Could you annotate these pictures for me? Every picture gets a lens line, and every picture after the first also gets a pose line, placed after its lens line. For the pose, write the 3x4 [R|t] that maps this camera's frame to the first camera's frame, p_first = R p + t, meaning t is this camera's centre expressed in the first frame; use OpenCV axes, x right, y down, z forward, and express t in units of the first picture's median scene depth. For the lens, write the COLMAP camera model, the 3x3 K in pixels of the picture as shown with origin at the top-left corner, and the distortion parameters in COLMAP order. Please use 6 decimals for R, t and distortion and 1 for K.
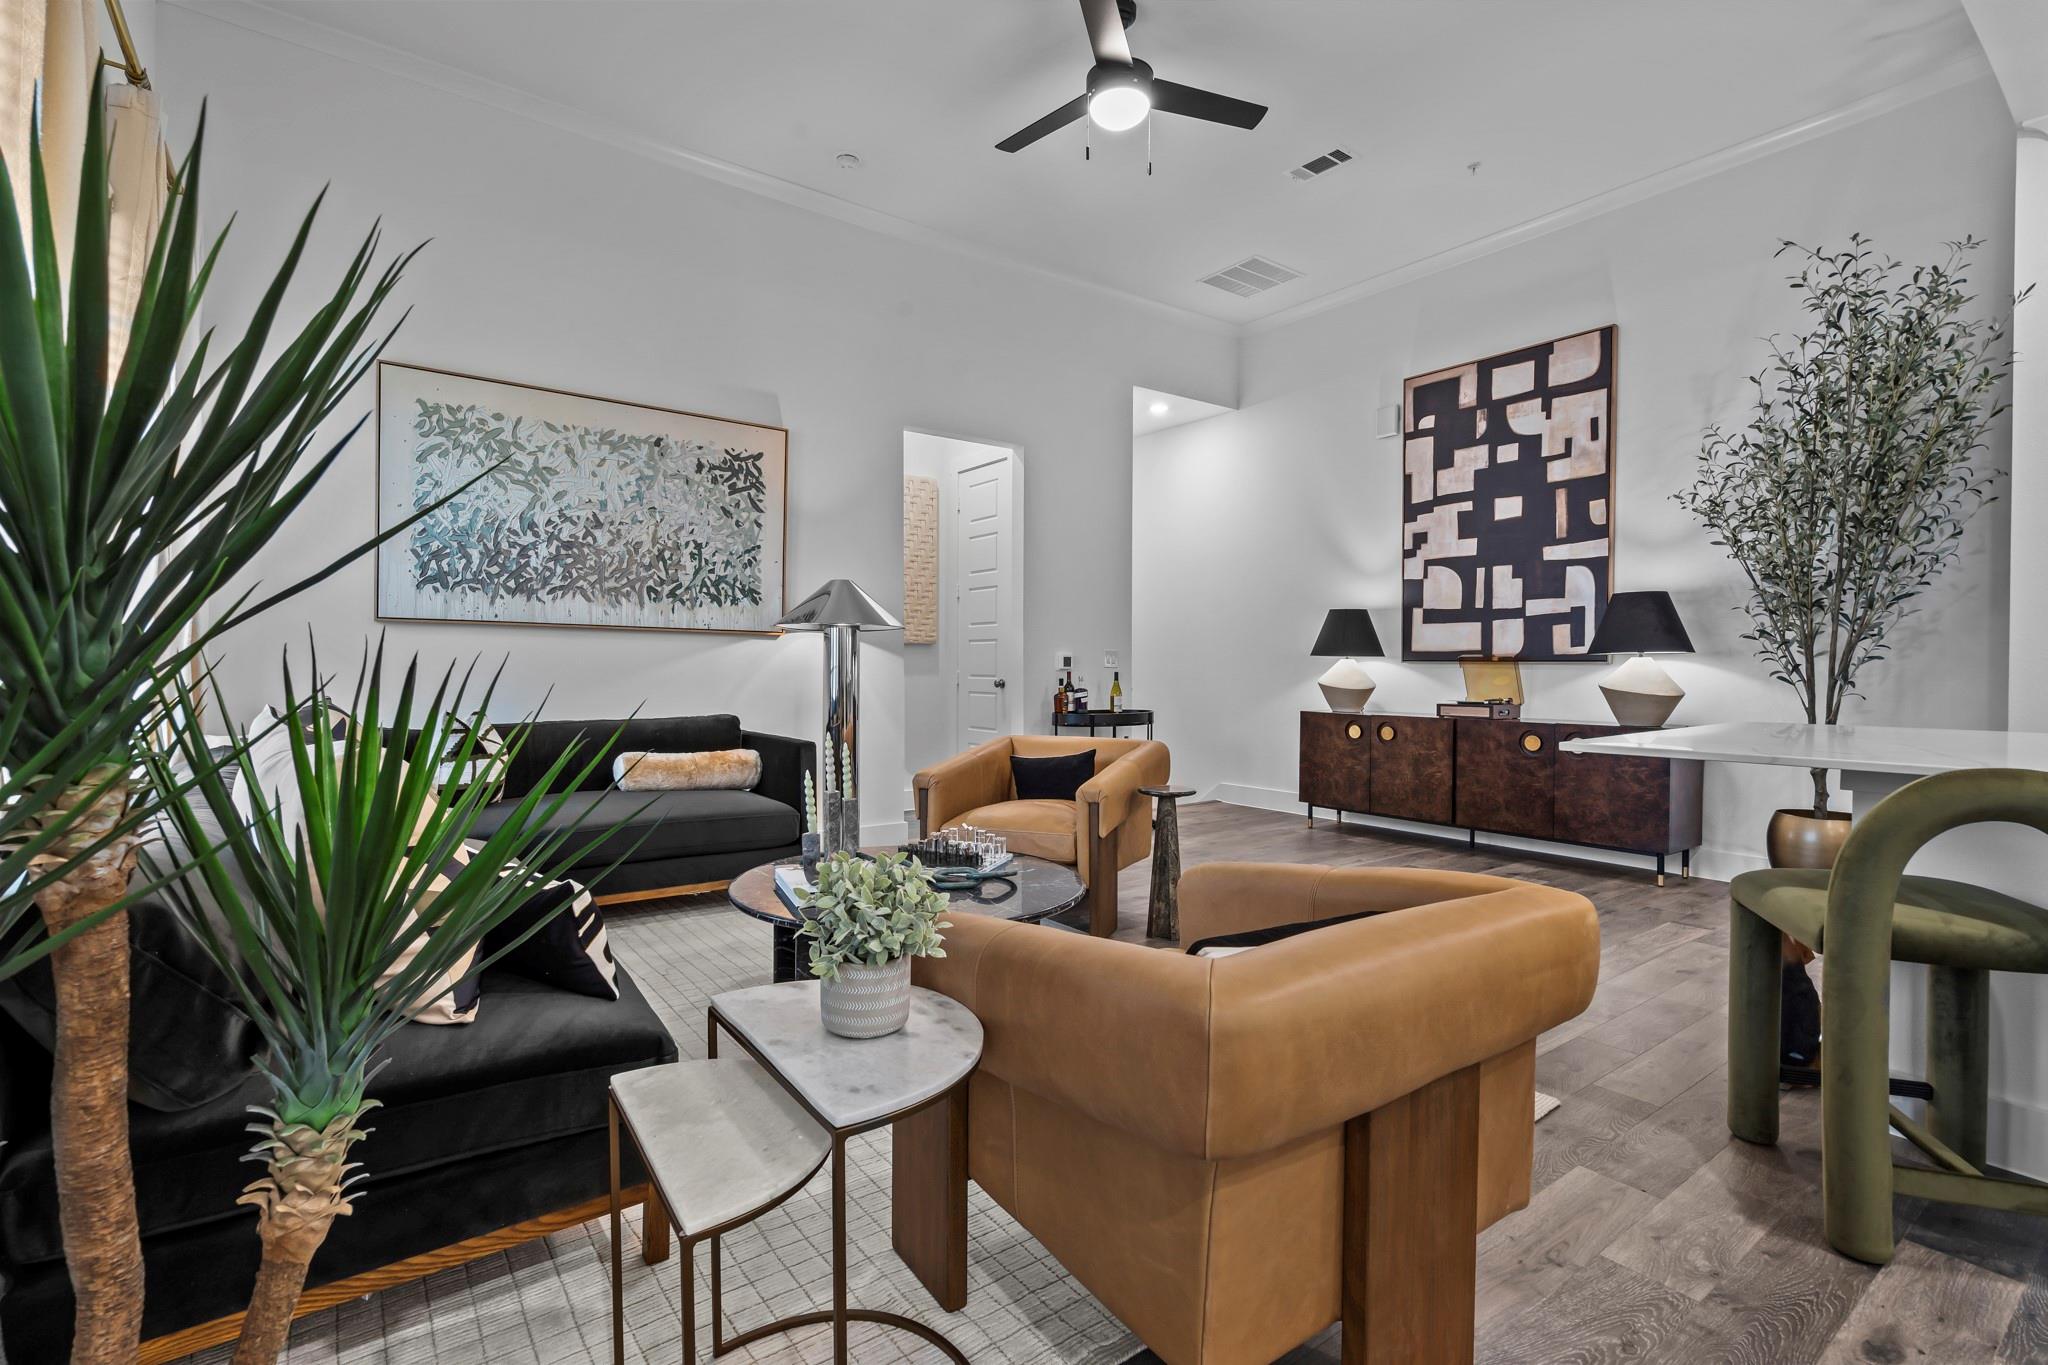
lens RADIAL K [[954.5, 0, 993.3], [0, 954.5, 678.9], [0, 0, 1]] dist [0.000176, 0.001847]
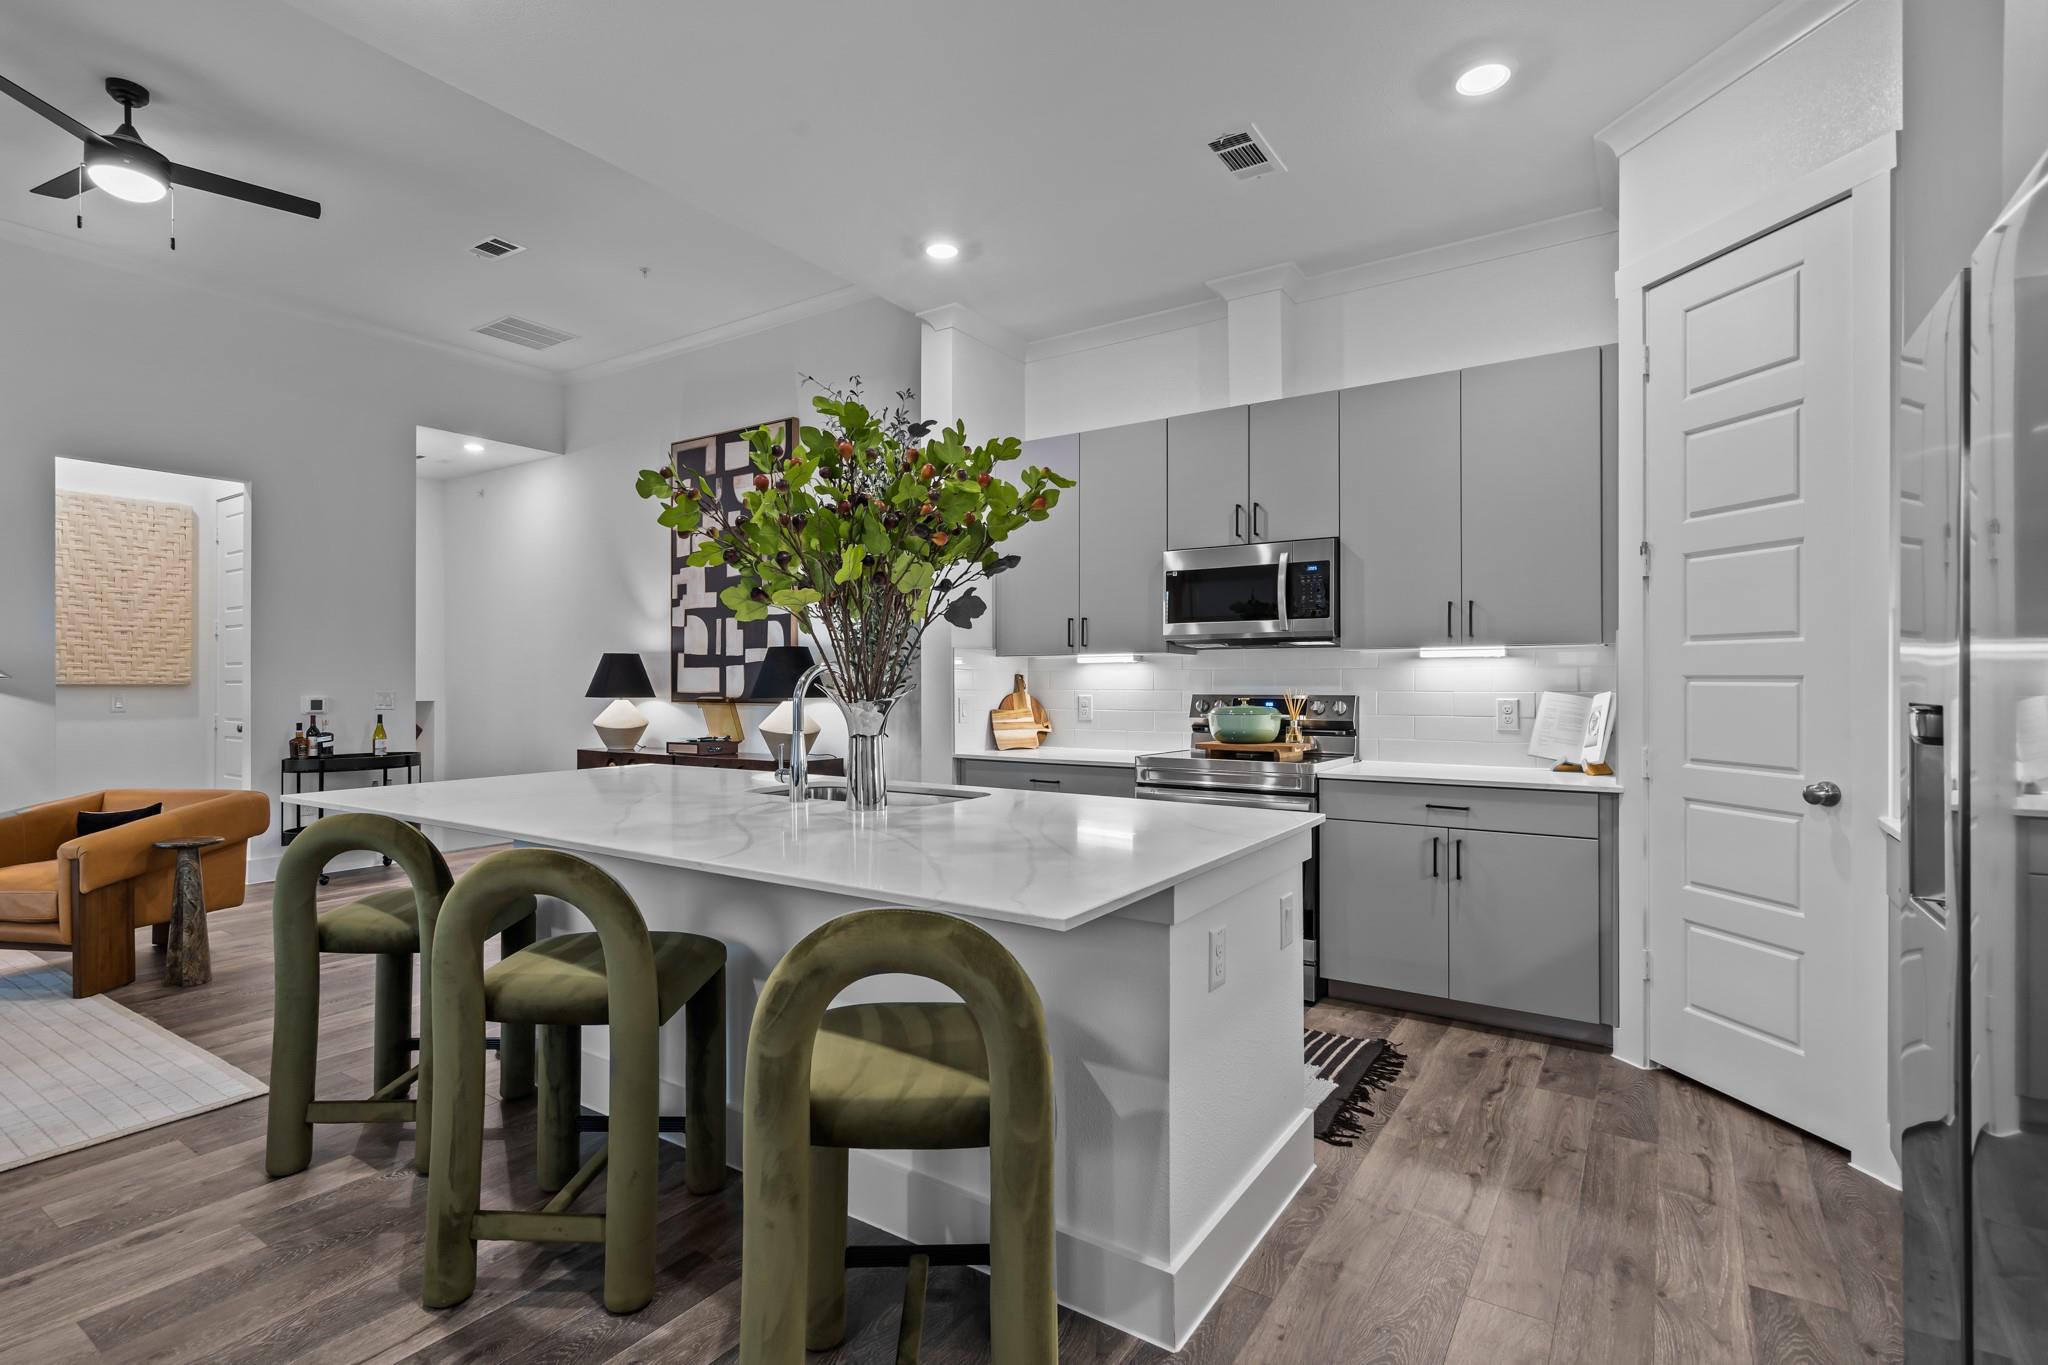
lens RADIAL K [[1006.9, 0, 1015.4], [0, 1006.9, 675.7], [0, 0, 1]] dist [-0.001182, 0.001473]
pose [[0.937277, -0.000938, 0.348584, 0.461347], [0.009051, 0.999725, -0.021644, -0.022905], [-0.348468, 0.023441, 0.937028, -0.244780]]
